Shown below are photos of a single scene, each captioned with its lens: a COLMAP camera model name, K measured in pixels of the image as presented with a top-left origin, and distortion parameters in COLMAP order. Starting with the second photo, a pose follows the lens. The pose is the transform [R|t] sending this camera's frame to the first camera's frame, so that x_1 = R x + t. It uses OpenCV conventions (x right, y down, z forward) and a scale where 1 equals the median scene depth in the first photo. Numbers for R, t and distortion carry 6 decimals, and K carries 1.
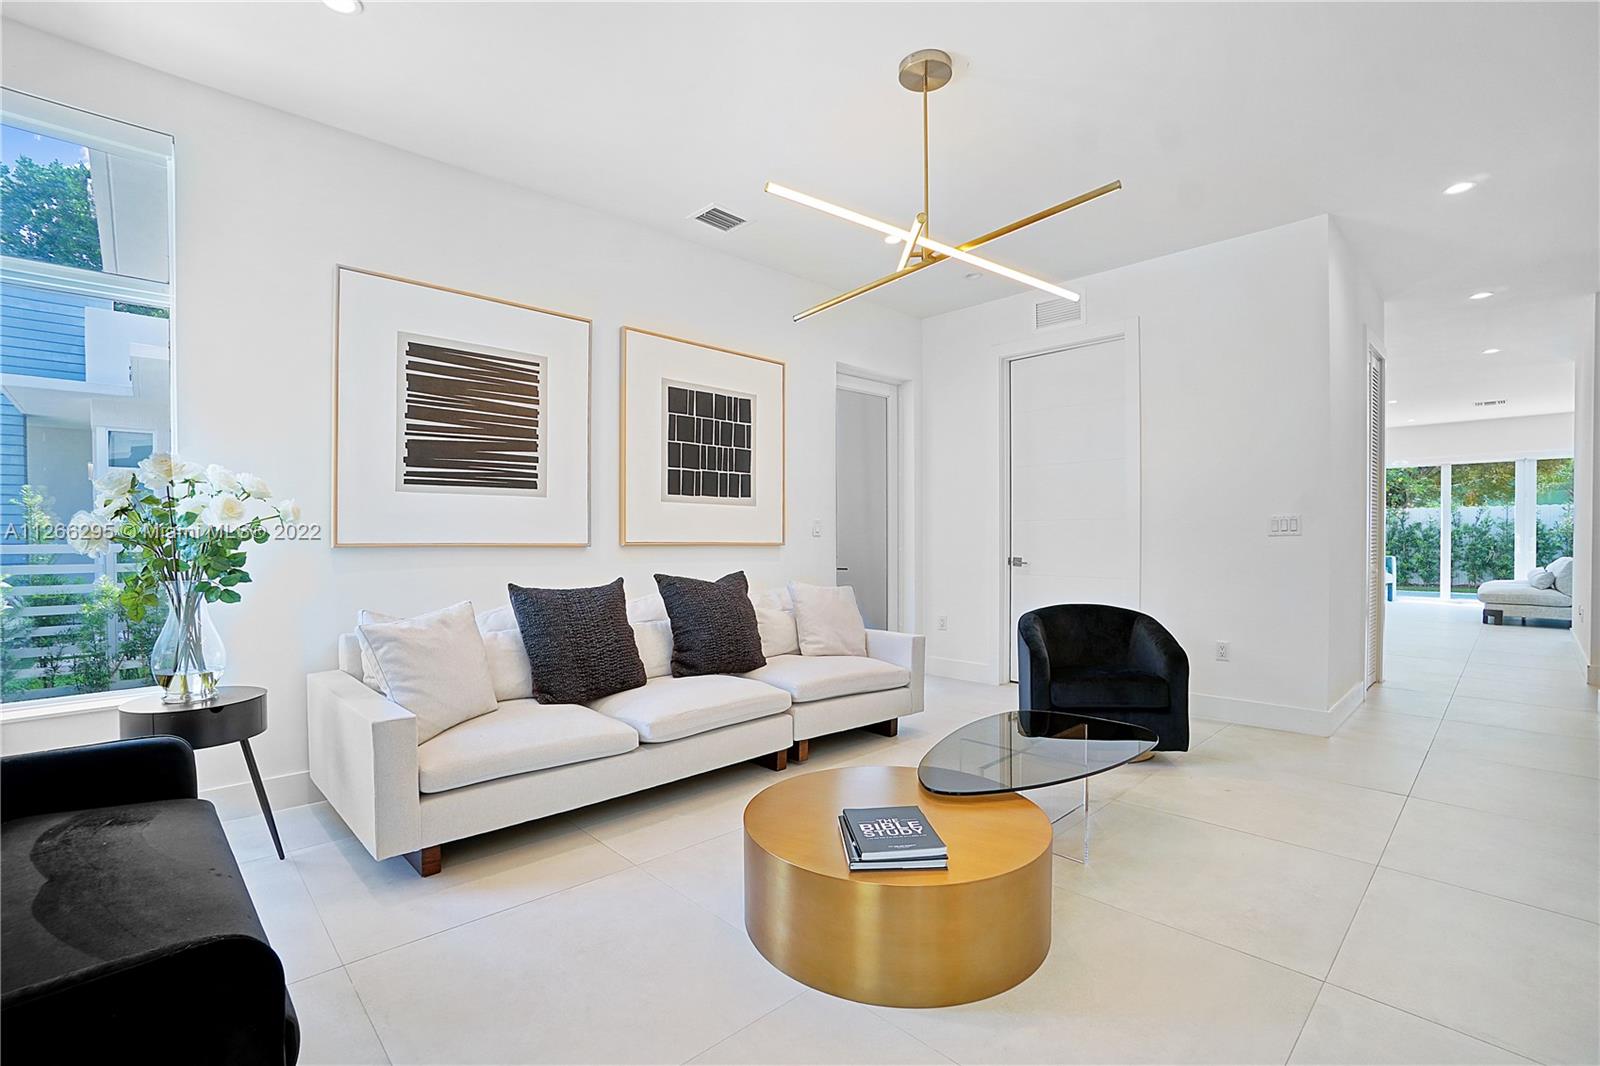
lens RADIAL K [[712.9, 0, 797.1], [0, 712.9, 546.9], [0, 0, 1]] dist [-0.052728, 0.017028]
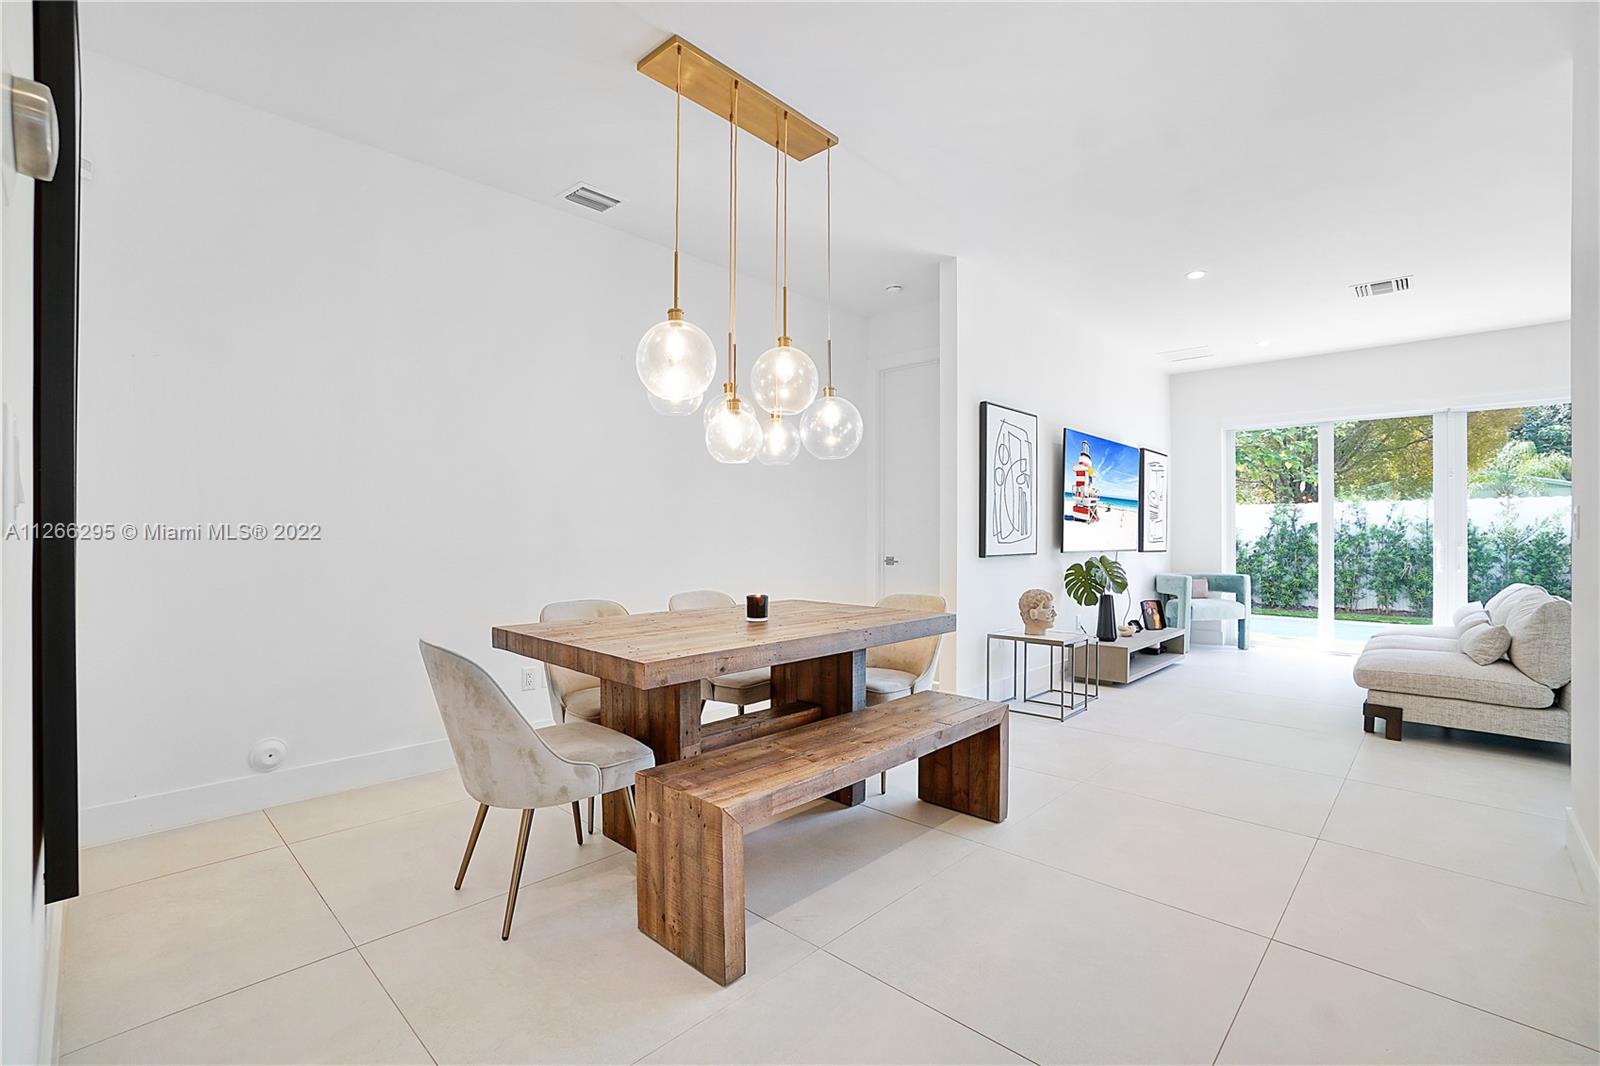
lens RADIAL K [[700.0, 0, 800.0], [0, 700.0, 533.0], [0, 0, 1]] dist [-0.023229, 0.000109]
pose [[0.998519, 0.007972, 0.053815, 0.248255], [-0.006923, 0.999783, -0.019633, -0.004888], [-0.053960, 0.019232, 0.998358, 0.232544]]
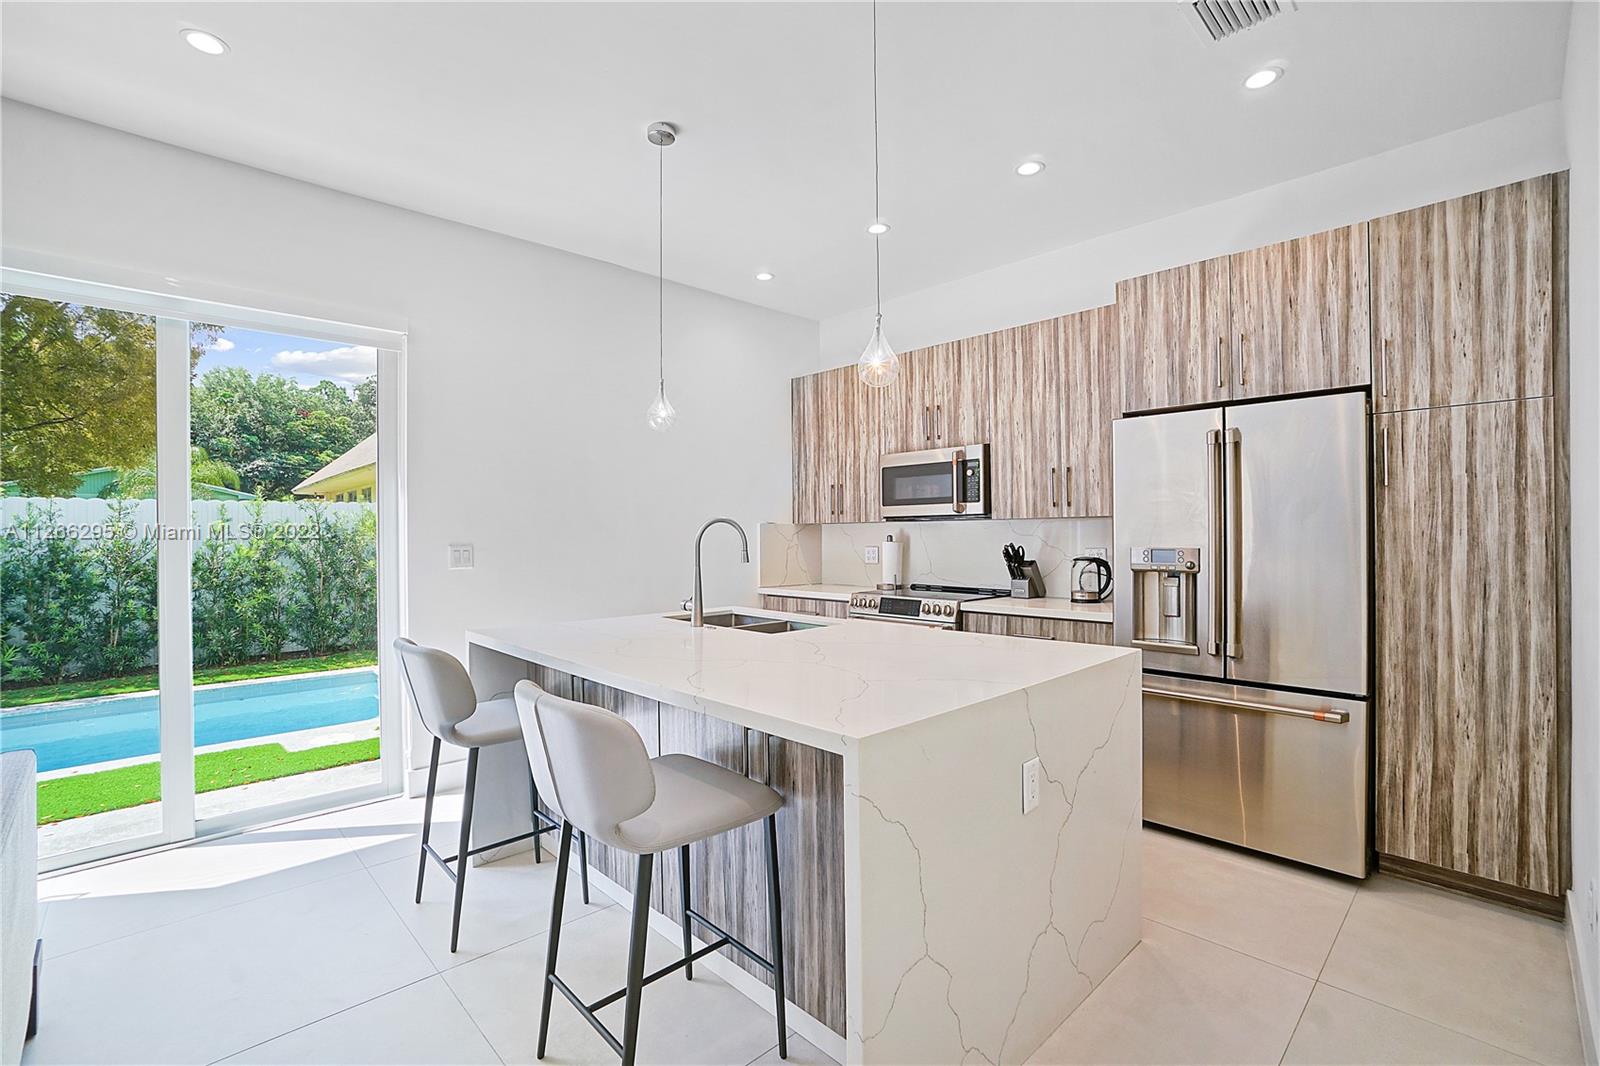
lens RADIAL K [[712.9, 0, 797.1], [0, 712.9, 546.9], [0, 0, 1]] dist [-0.052728, 0.017028]
pose [[-0.007112, -0.013354, 0.999886, 0.437104], [0.026911, 0.999546, 0.013541, -0.014585], [-0.999613, 0.027004, -0.006750, 0.358096]]
